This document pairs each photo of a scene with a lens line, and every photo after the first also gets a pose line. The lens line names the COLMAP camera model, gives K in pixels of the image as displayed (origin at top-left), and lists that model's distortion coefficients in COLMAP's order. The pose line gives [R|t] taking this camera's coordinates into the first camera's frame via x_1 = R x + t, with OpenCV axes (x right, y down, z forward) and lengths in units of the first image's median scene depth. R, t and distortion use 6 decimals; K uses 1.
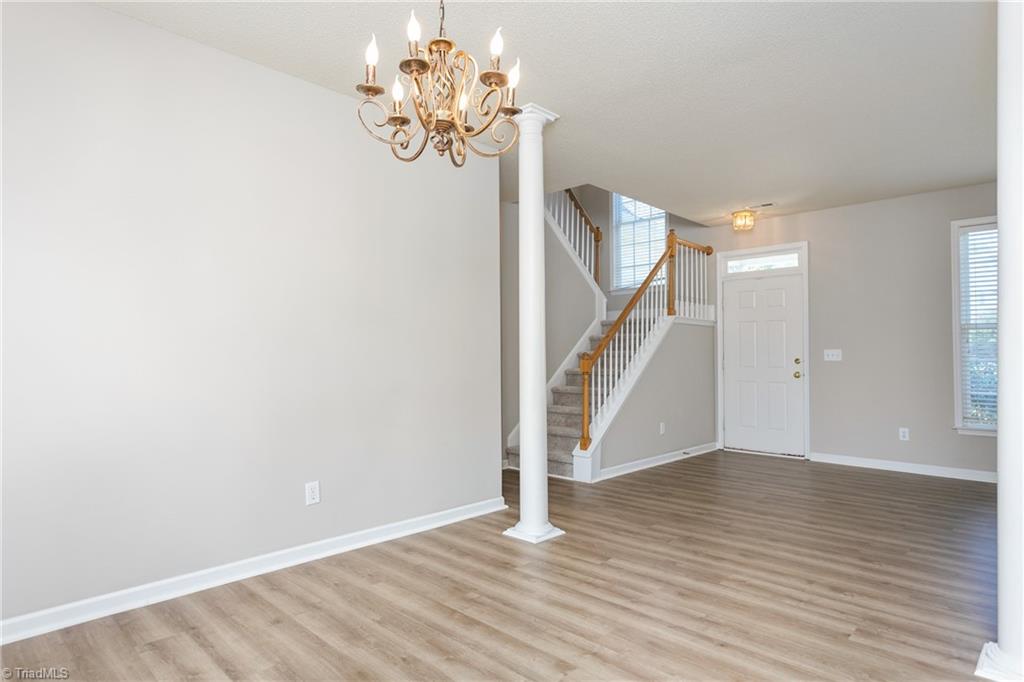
lens RADIAL K [[561.0, 0, 512.0], [0, 561.0, 347.8], [0, 0, 1]] dist [0.003903, 0.000945]
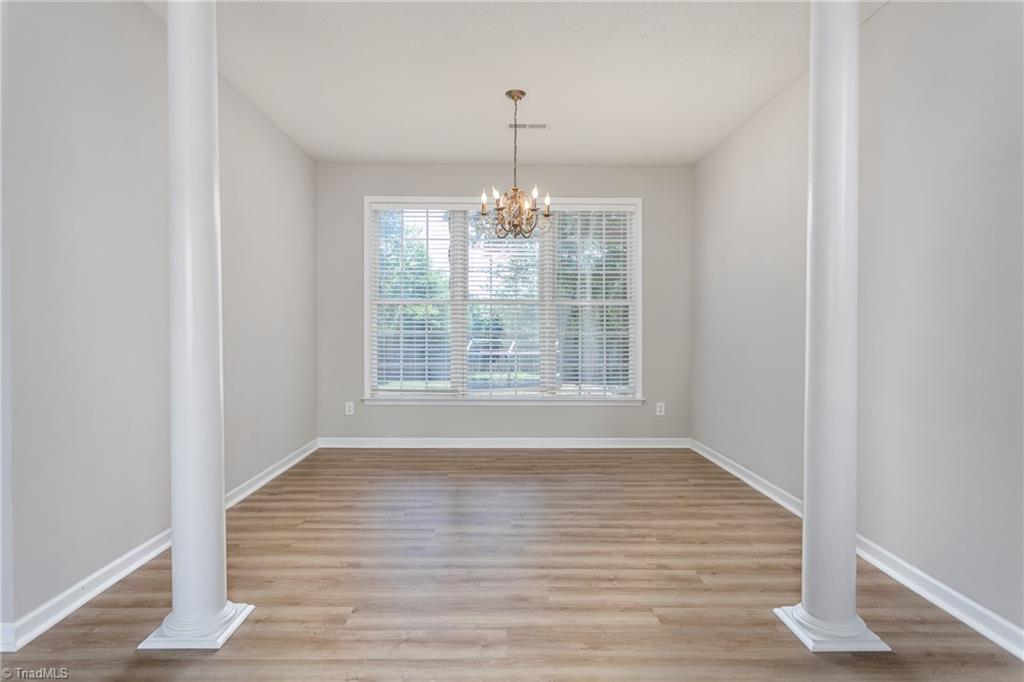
lens RADIAL K [[561.0, 0, 497.0], [0, 561.0, 326.6], [0, 0, 1]] dist [0.003903, 0.000945]
pose [[-0.708984, 0.000753, -0.705224, 0.756646], [0.008231, 0.999940, -0.007207, 0.017566], [0.705176, -0.010914, -0.708948, 1.277331]]
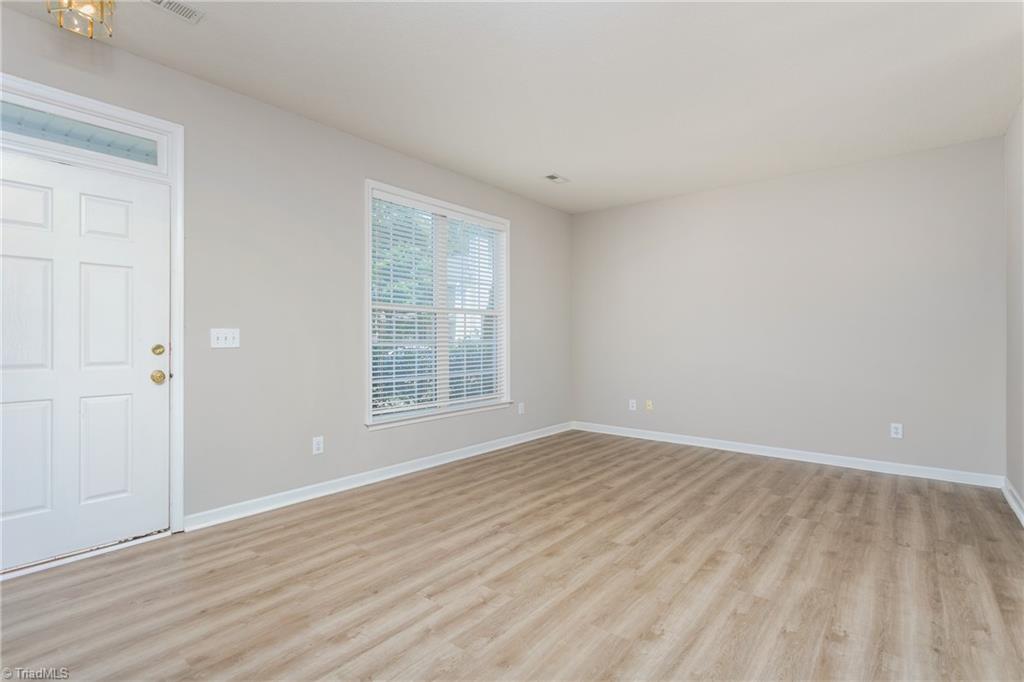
lens RADIAL K [[490.2, 0, 504.2], [0, 490.2, 337.3], [0, 0, 1]] dist [-0.000134, -0.000751]
pose [[-0.076177, 0.003549, 0.997088, 0.062565], [-0.012199, 0.999916, -0.004491, 0.020073], [-0.997020, -0.012506, -0.076128, 1.348733]]
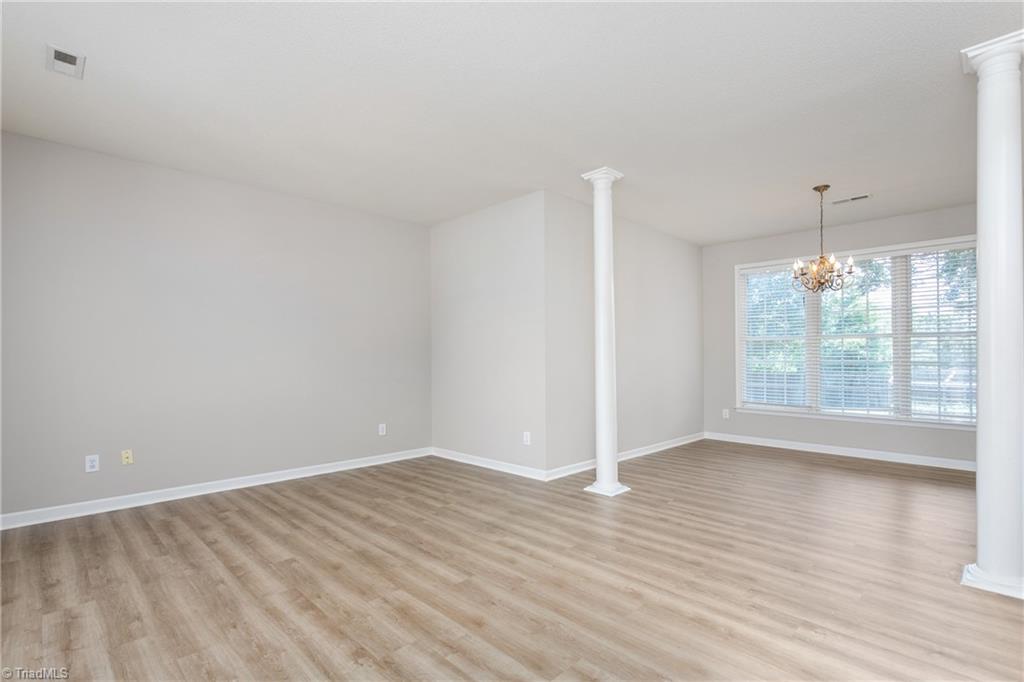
lens RADIAL K [[490.2, 0, 511.8], [0, 490.2, 351.8], [0, 0, 1]] dist [-0.000134, -0.000751]
pose [[-0.999862, 0.004209, 0.016042, 0.769877], [0.003864, 0.999762, -0.021486, 0.021613], [-0.016129, -0.021422, -0.999640, 1.848853]]
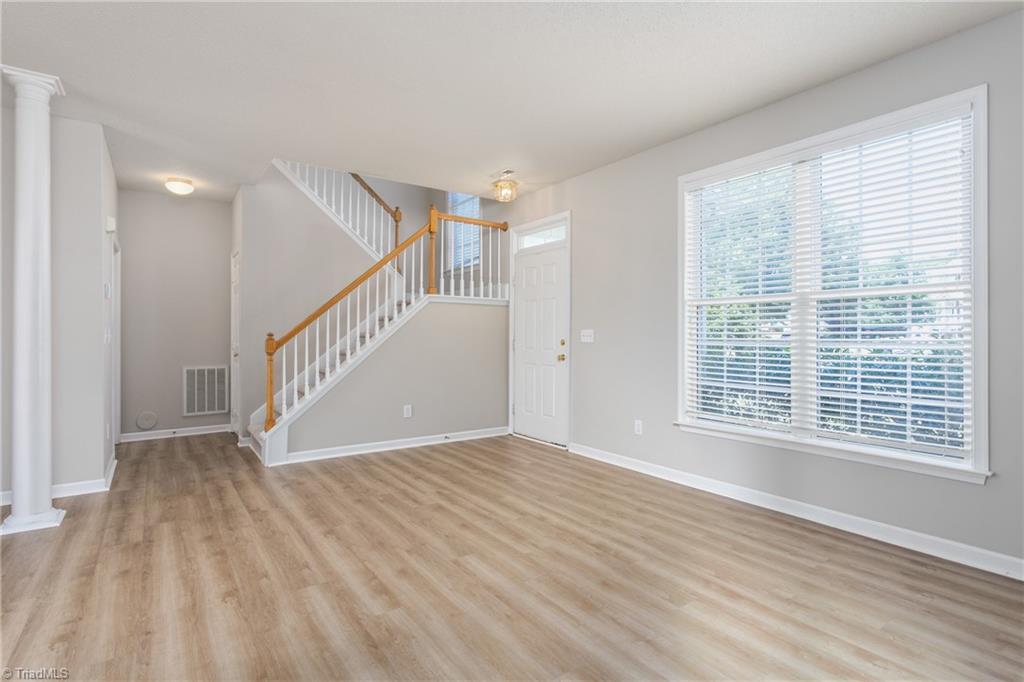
lens RADIAL K [[490.2, 0, 503.9], [0, 490.2, 333.5], [0, 0, 1]] dist [-0.000134, -0.000751]
pose [[0.983111, 0.002196, -0.182999, 1.053950], [-0.000730, 0.999967, 0.008079, 0.005270], [0.183011, -0.007809, 0.983080, 0.368332]]
